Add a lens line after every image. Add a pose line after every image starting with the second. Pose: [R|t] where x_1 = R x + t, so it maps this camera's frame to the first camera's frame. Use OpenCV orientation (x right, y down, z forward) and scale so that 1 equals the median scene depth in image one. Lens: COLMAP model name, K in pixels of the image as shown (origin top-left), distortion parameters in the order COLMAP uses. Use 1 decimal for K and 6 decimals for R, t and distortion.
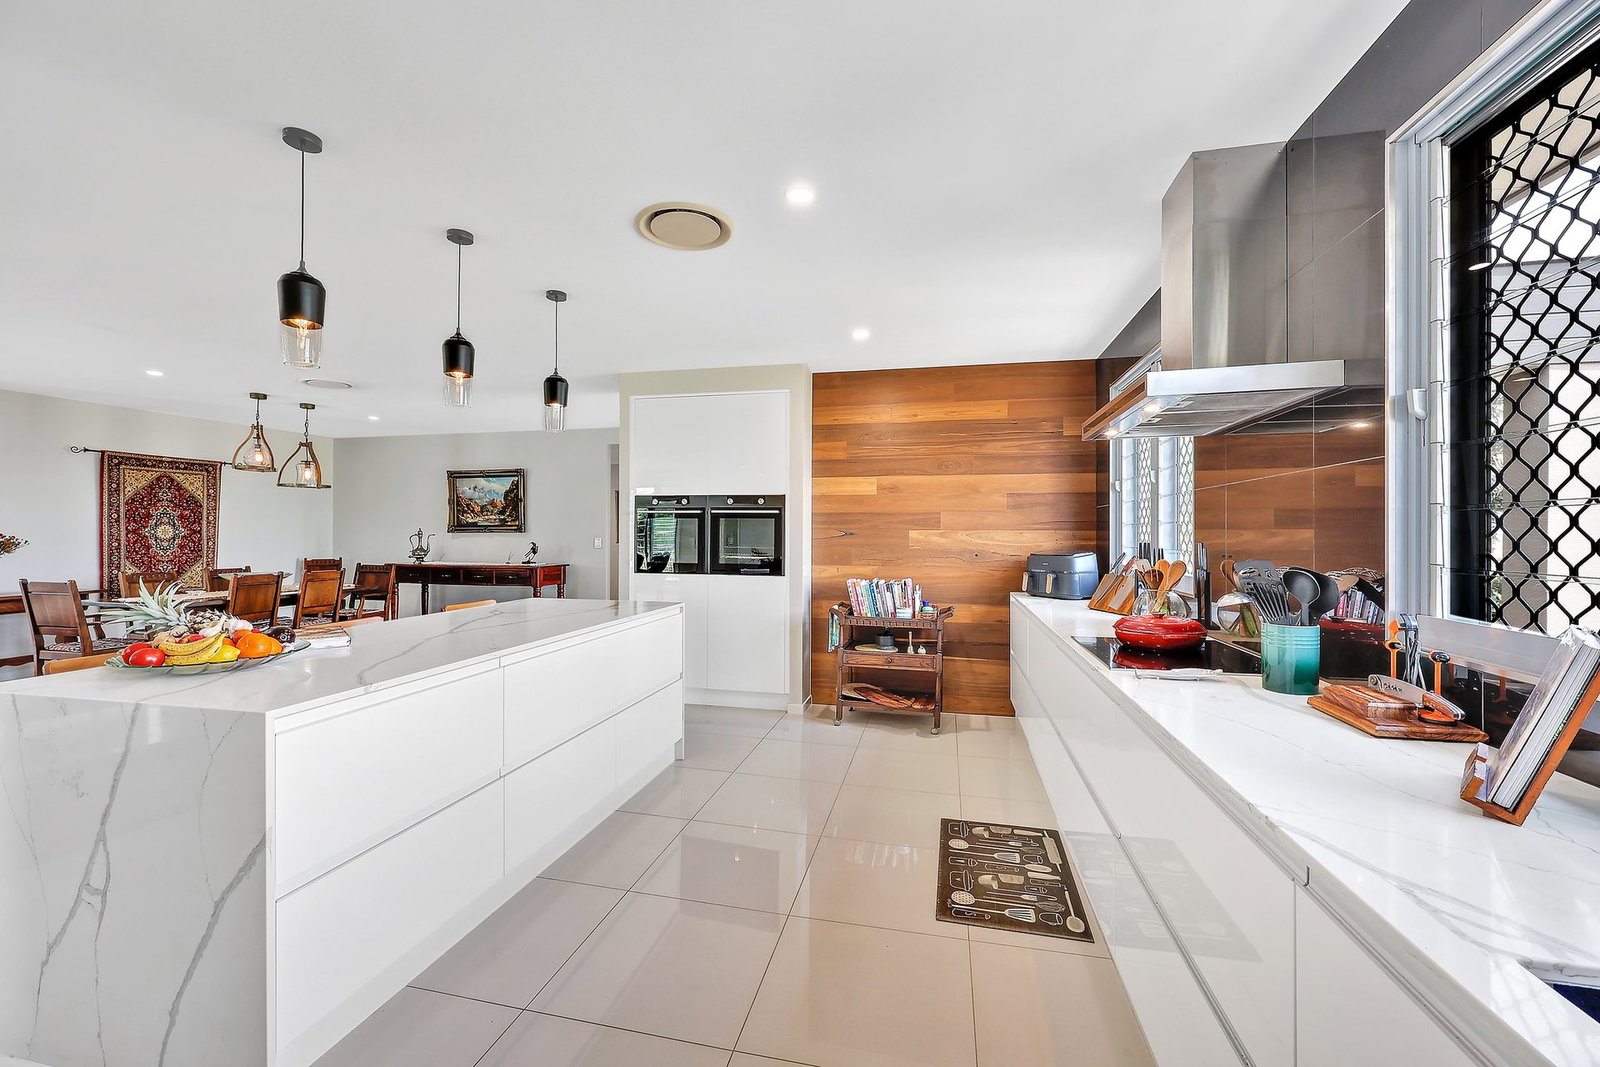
lens RADIAL K [[648.0, 0, 788.1], [0, 648.0, 532.8], [0, 0, 1]] dist [0.002450, -0.000380]
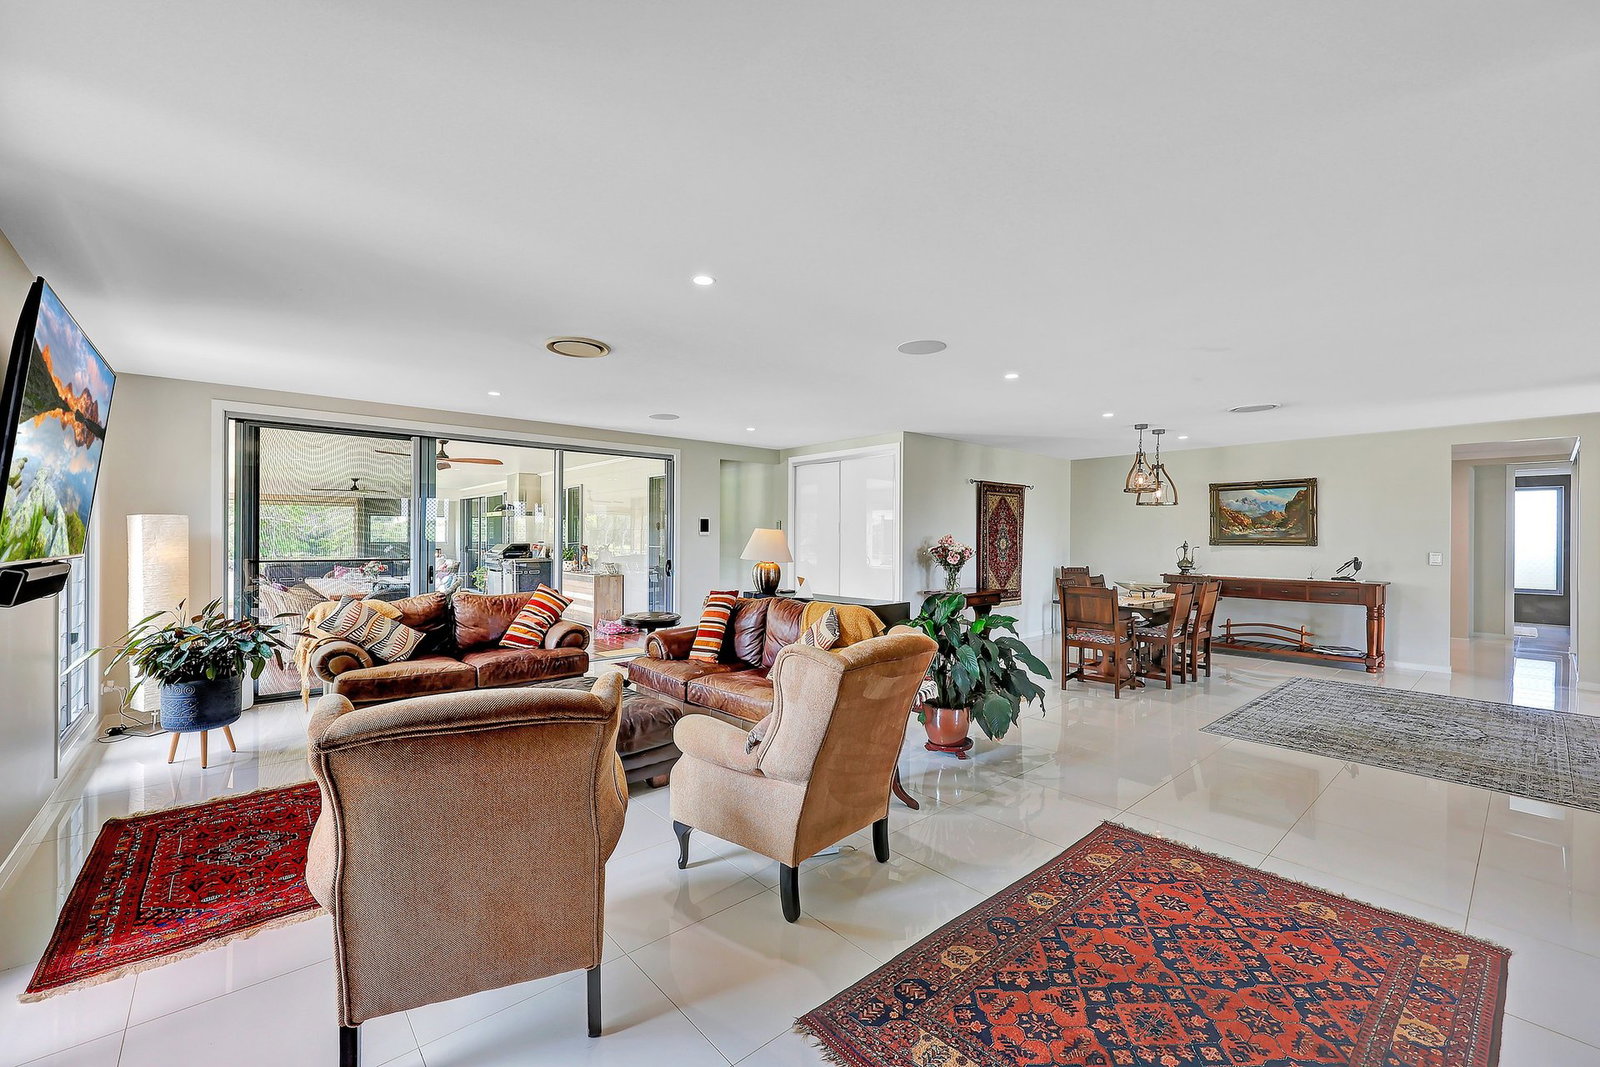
lens RADIAL K [[648.0, 0, 794.3], [0, 648.0, 535.4], [0, 0, 1]] dist [0.002450, -0.000380]
pose [[0.813833, 0.000668, -0.581099, -0.465835], [-0.002593, 0.999994, -0.002481, -0.011088], [0.581093, 0.003526, 0.813829, -0.201828]]
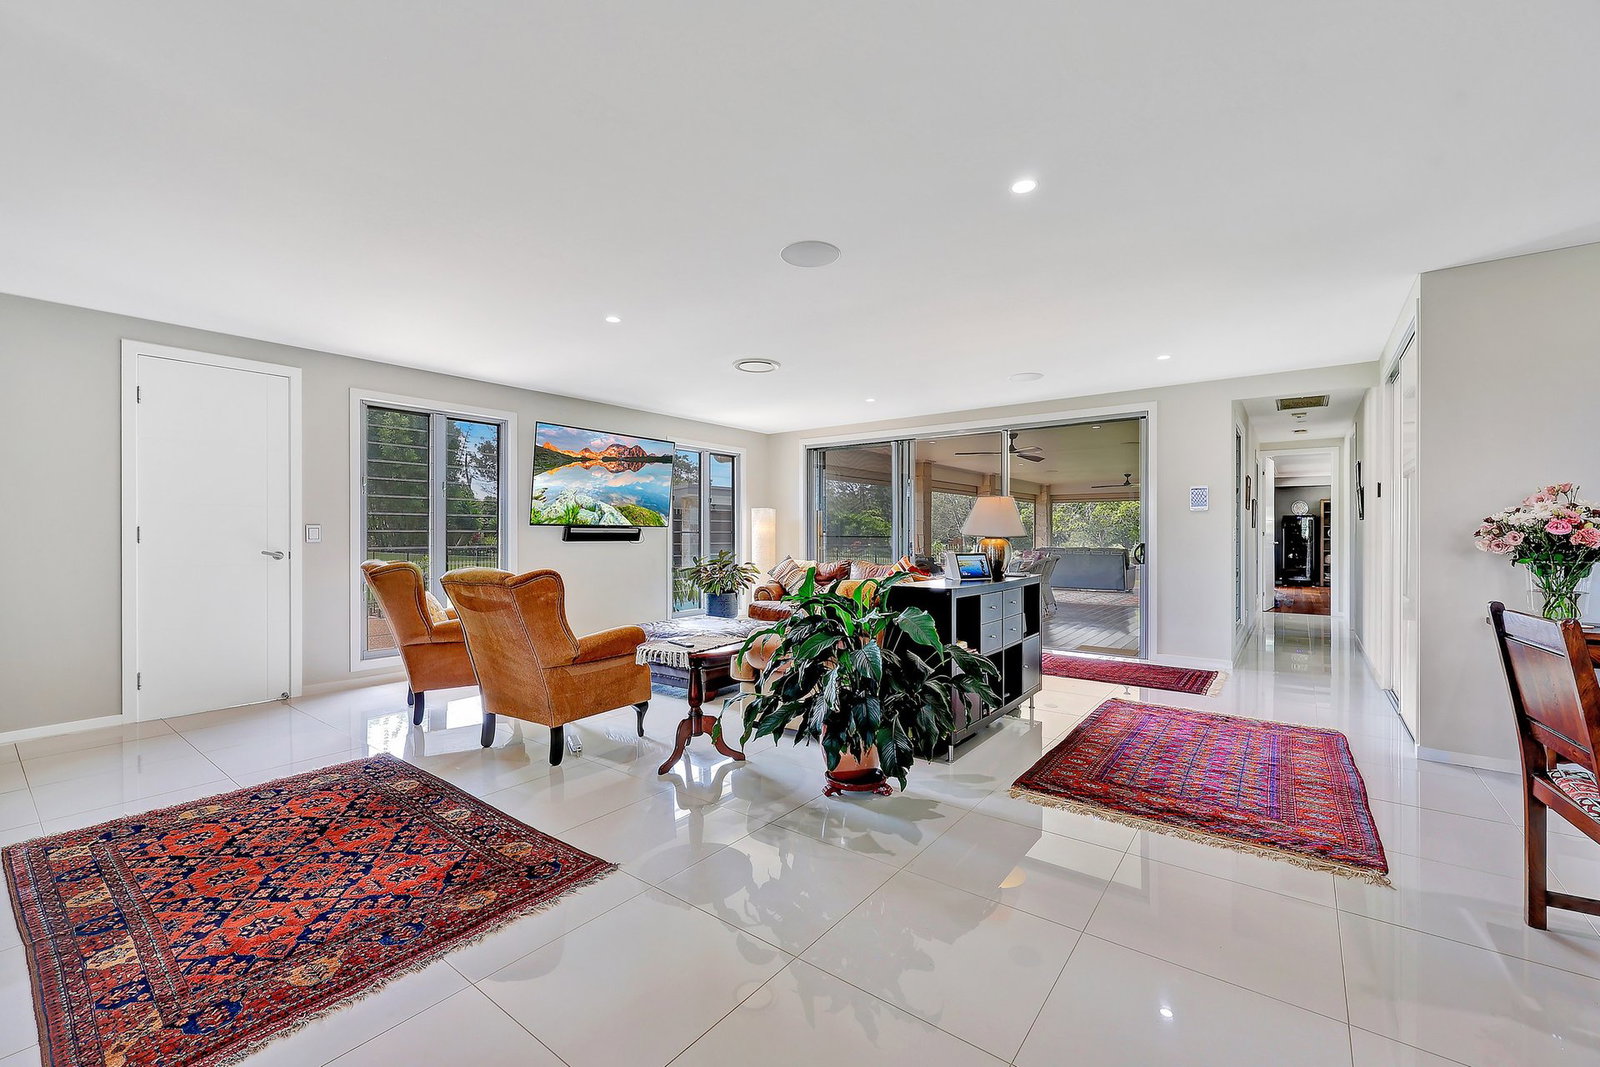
lens RADIAL K [[648.0, 0, 785.7], [0, 648.0, 536.9], [0, 0, 1]] dist [0.002450, -0.000380]
pose [[-0.413074, 0.000486, -0.910698, -0.317636], [0.001301, 0.999999, -0.000056, 0.014987], [0.910697, -0.001208, -0.413074, 0.390075]]
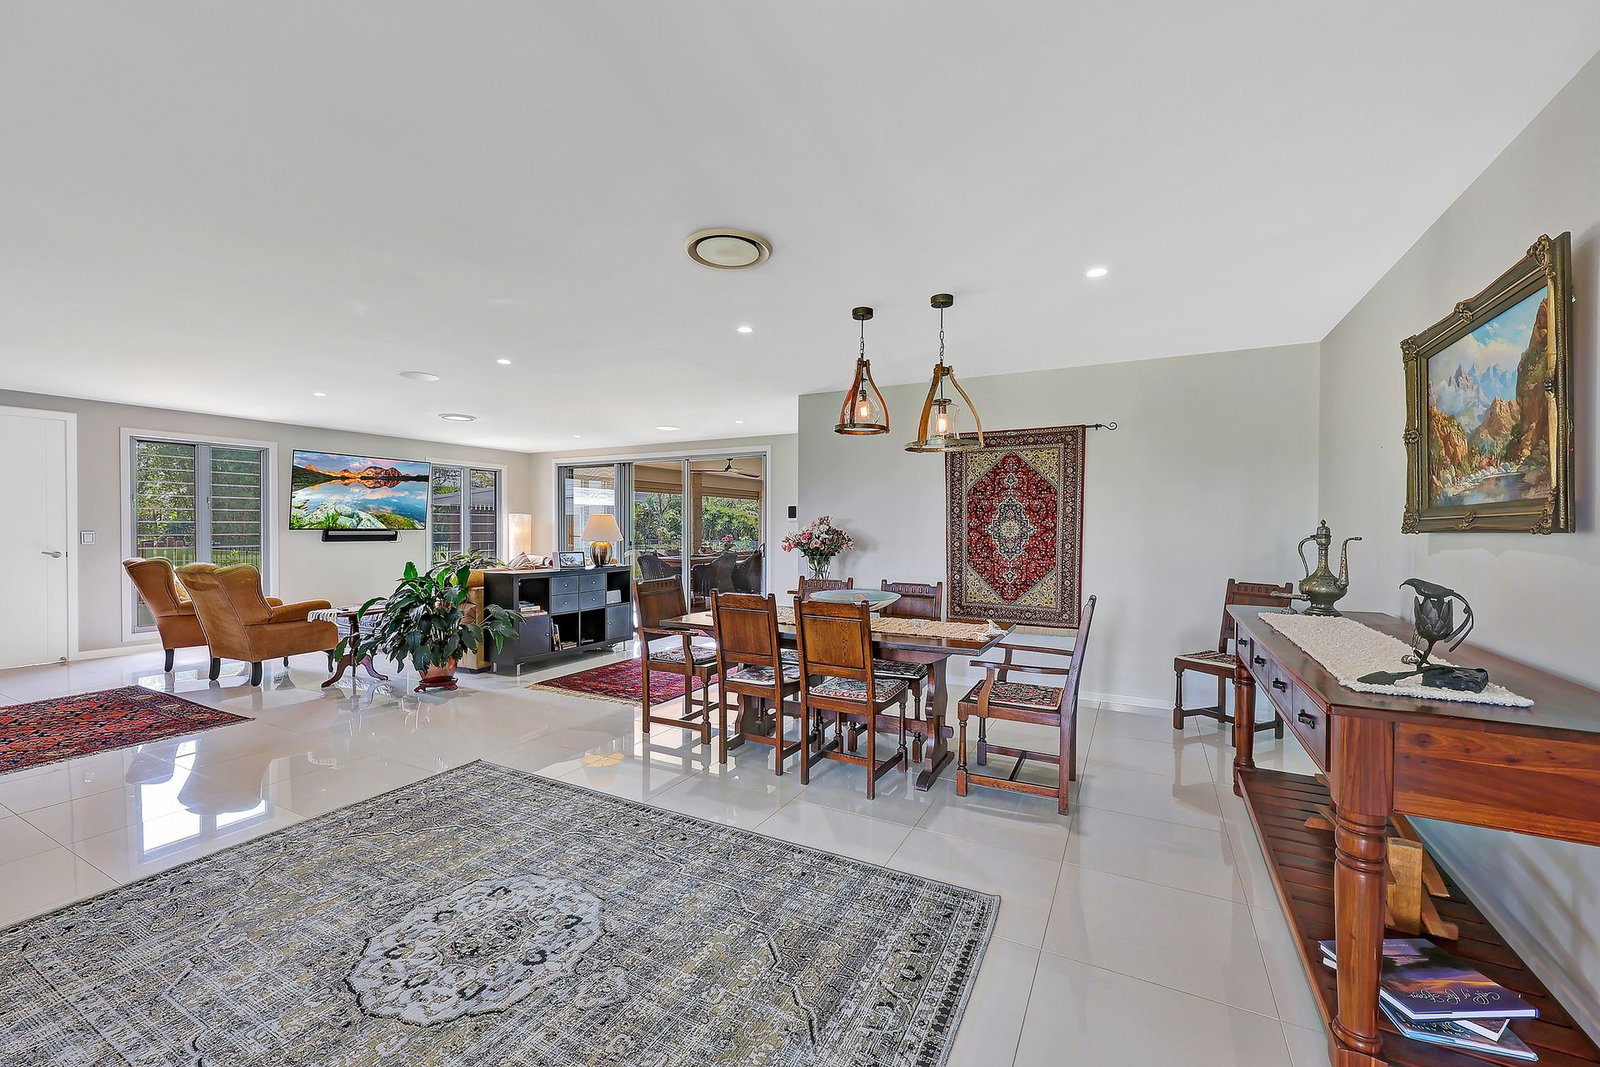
lens RADIAL K [[648.0, 0, 807.5], [0, 648.0, 536.0], [0, 0, 1]] dist [0.002450, -0.000380]
pose [[-0.251510, 0.010634, -0.967796, -0.135878], [-0.002083, 0.999931, 0.011528, -0.001622], [0.967852, 0.004915, -0.251471, 0.795125]]
